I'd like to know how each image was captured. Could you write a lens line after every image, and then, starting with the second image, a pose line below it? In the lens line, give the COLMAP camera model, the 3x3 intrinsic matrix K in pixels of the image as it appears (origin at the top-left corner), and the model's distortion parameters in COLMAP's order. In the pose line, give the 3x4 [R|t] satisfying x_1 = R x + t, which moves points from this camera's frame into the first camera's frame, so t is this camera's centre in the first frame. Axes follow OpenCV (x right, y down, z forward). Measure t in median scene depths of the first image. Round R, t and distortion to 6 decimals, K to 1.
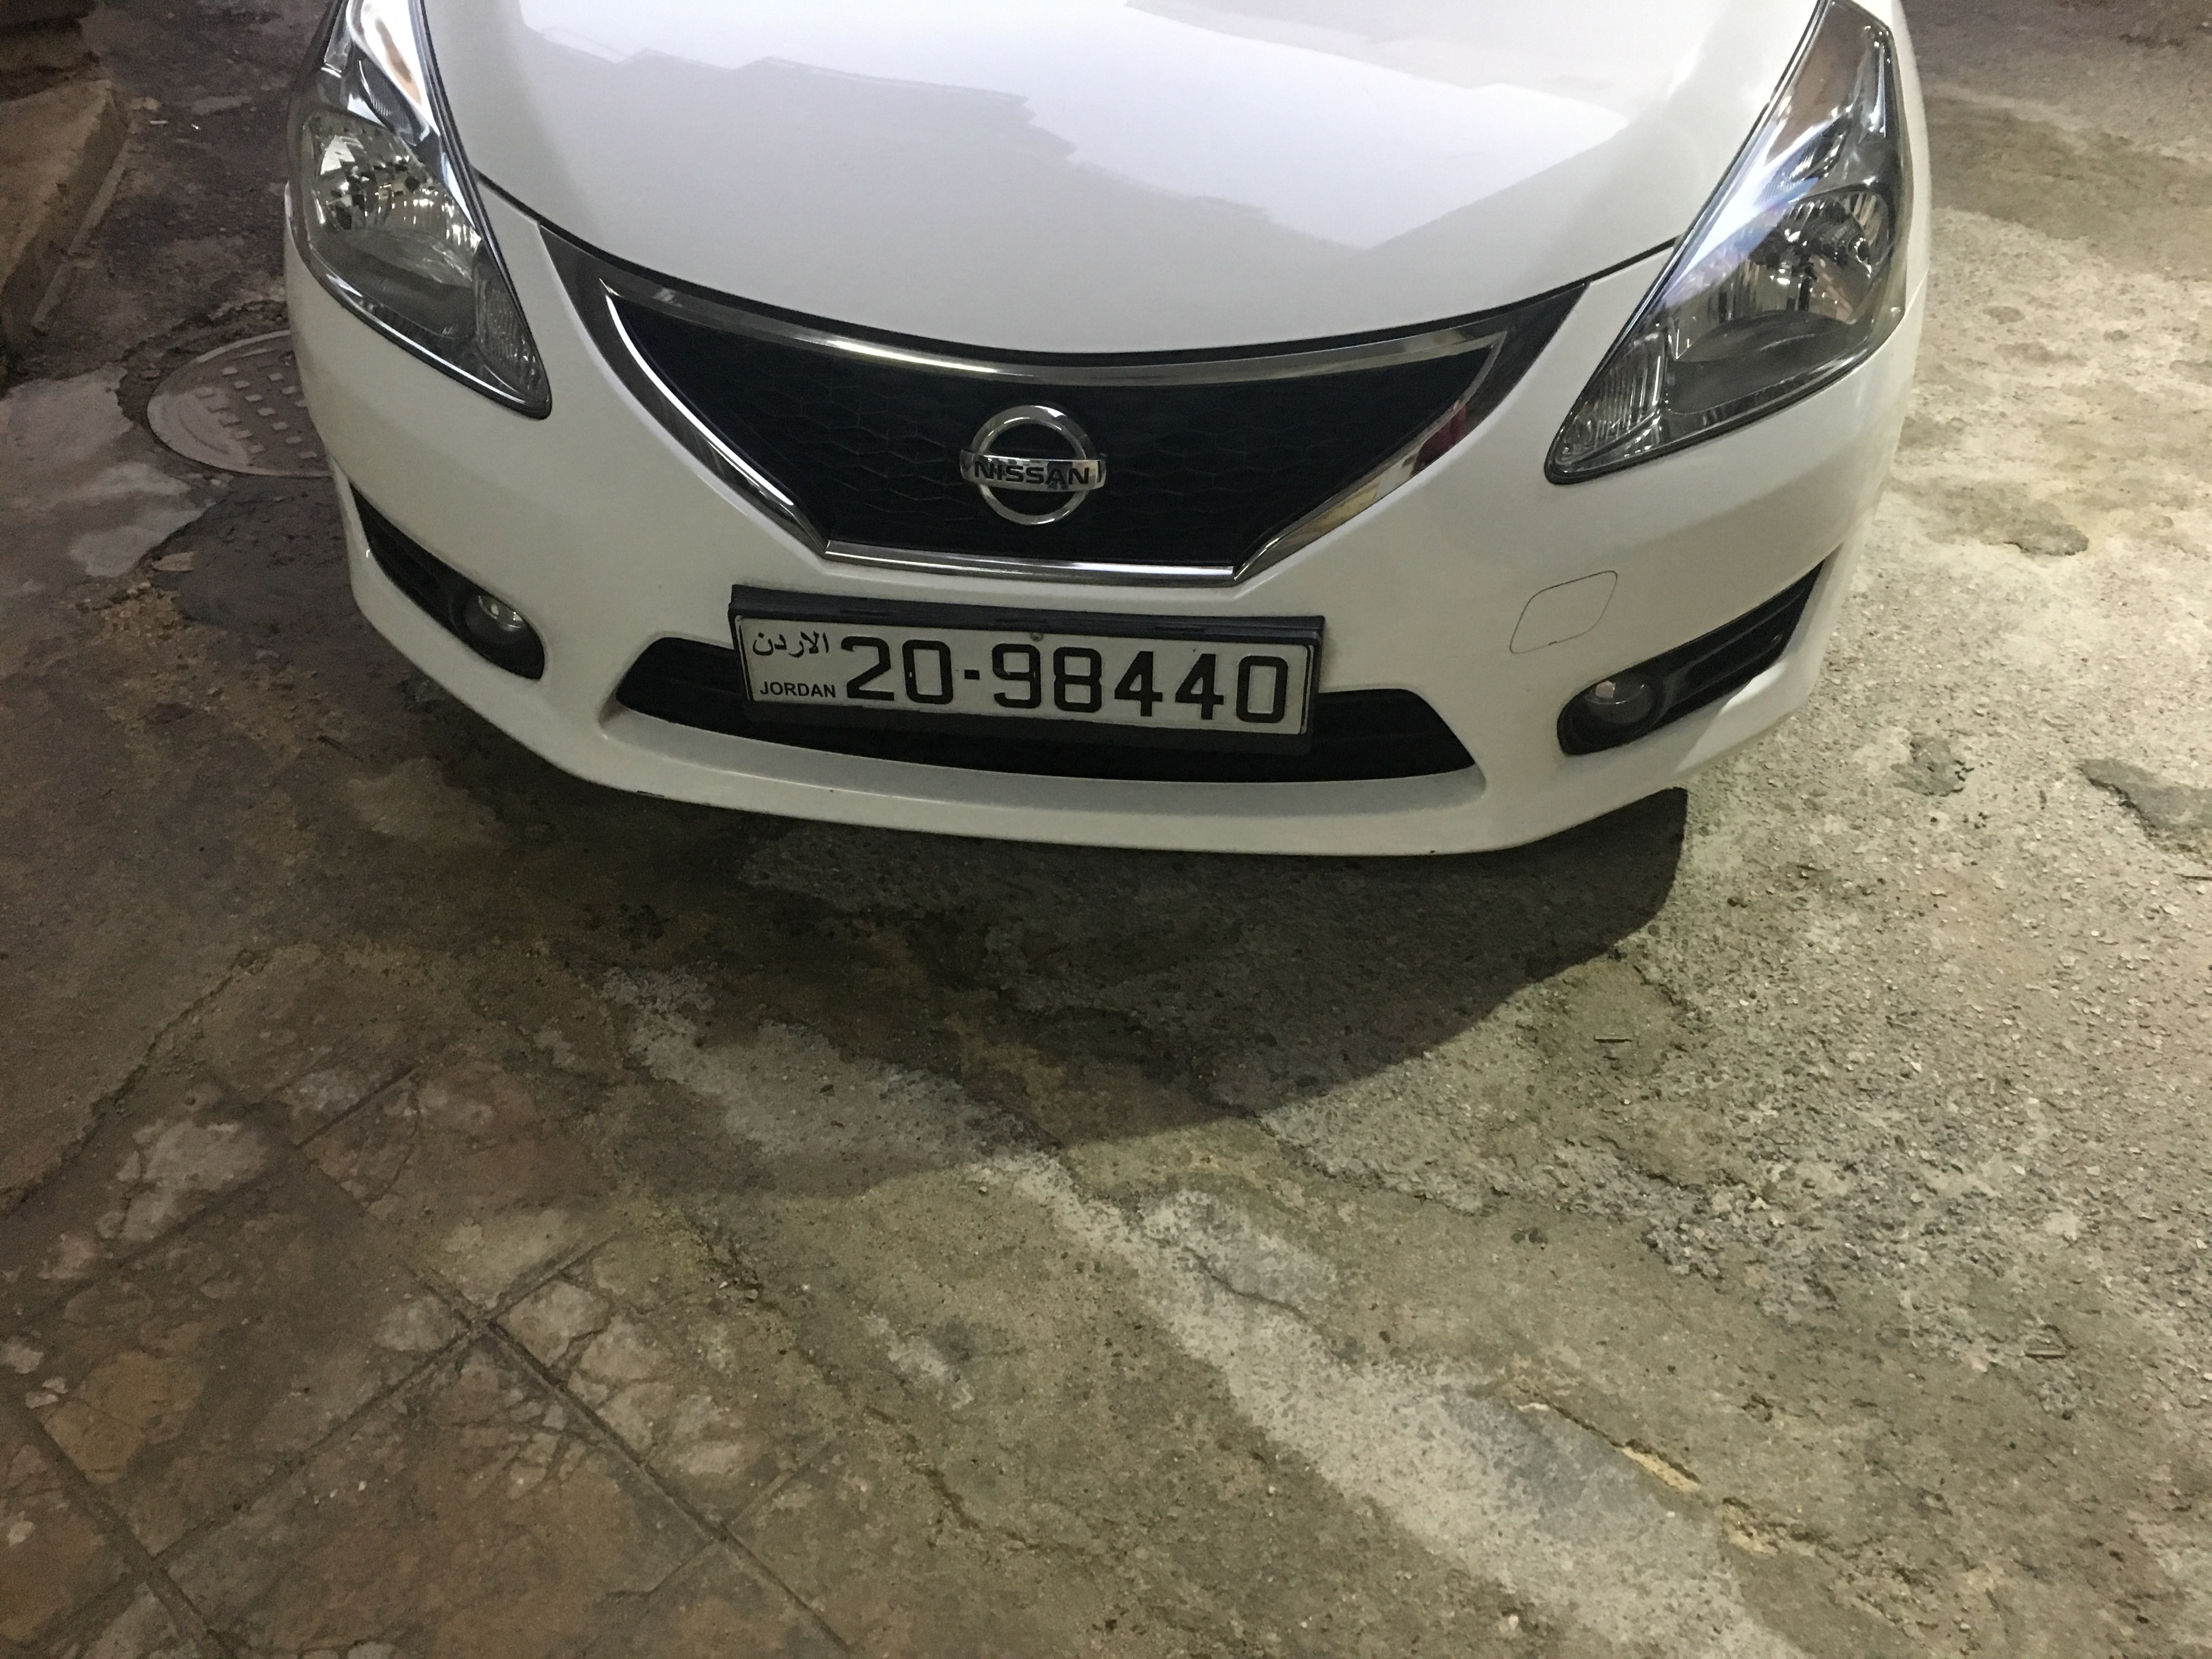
lens RADIAL K [[1888.3, 0, 1102.4], [0, 1888.3, 831.3], [0, 0, 1]] dist [0.084228, -0.117274]
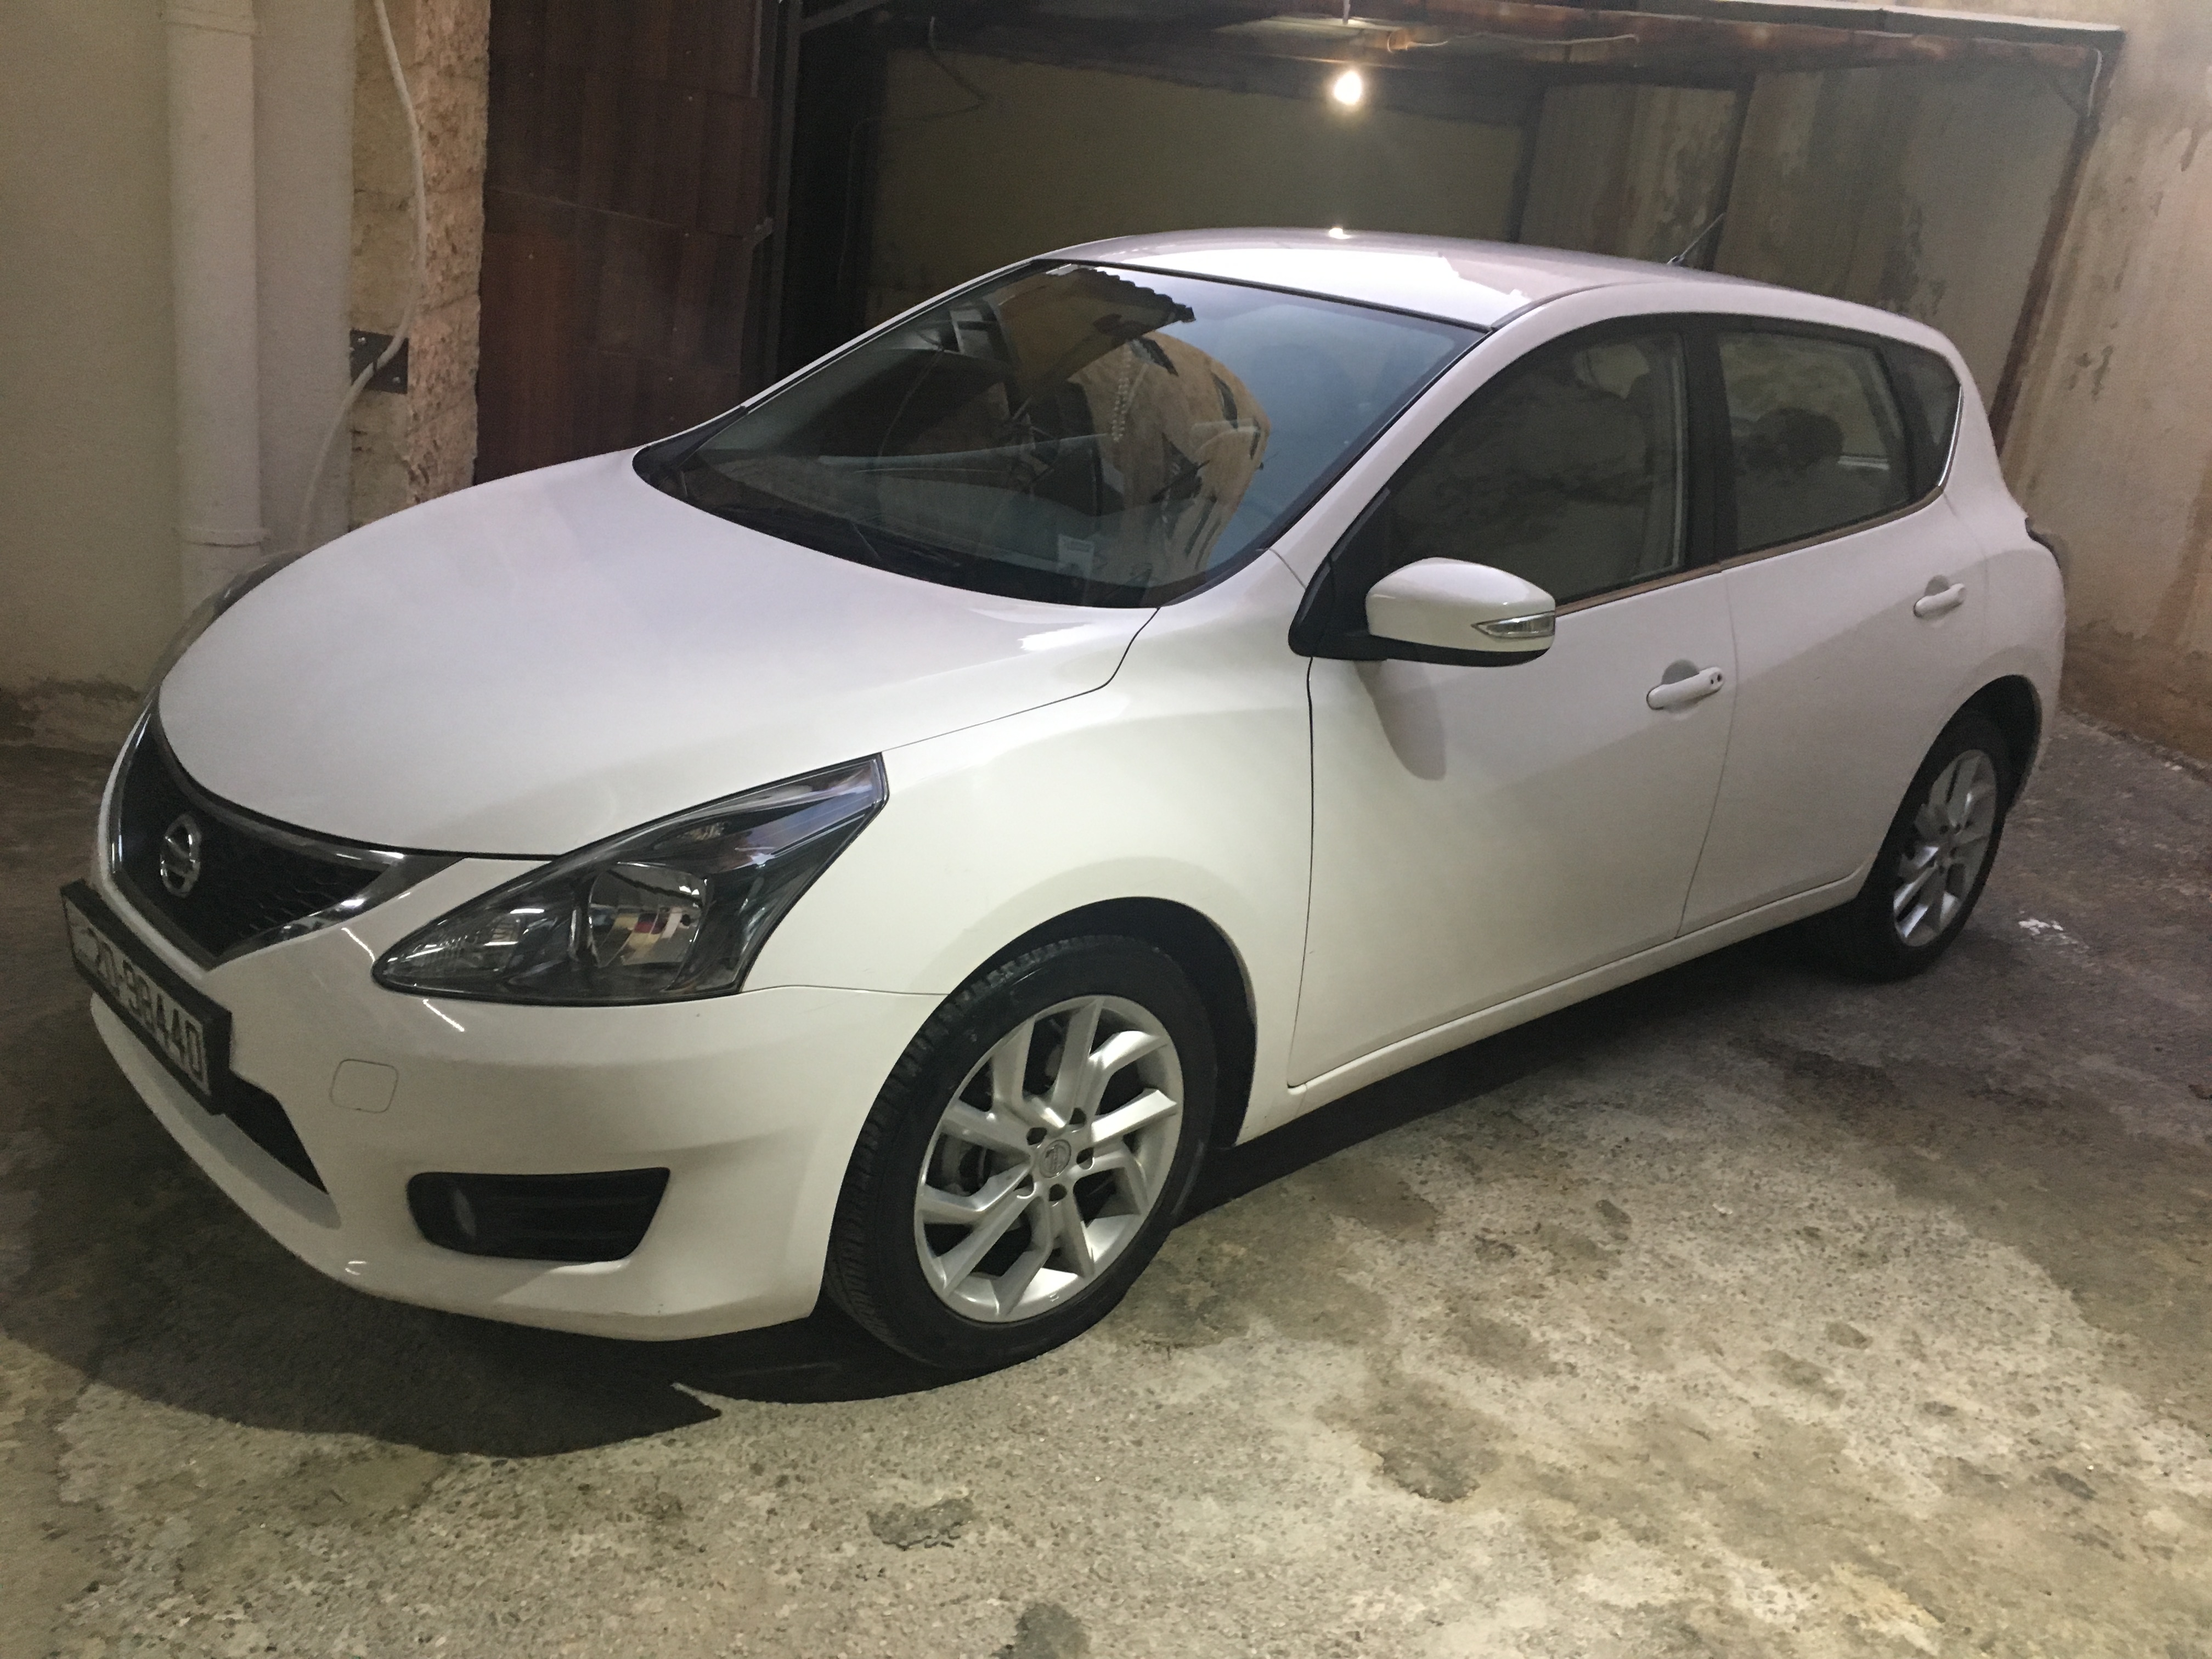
lens RADIAL K [[1882.7, 0, 1099.5], [0, 1882.7, 826.0], [0, 0, 1]] dist [0.087668, -0.120141]
pose [[0.738490, 0.261120, -0.621651, 1.016568], [-0.484483, 0.846715, -0.219885, -0.166190], [0.468945, 0.463562, 0.751799, 0.142777]]
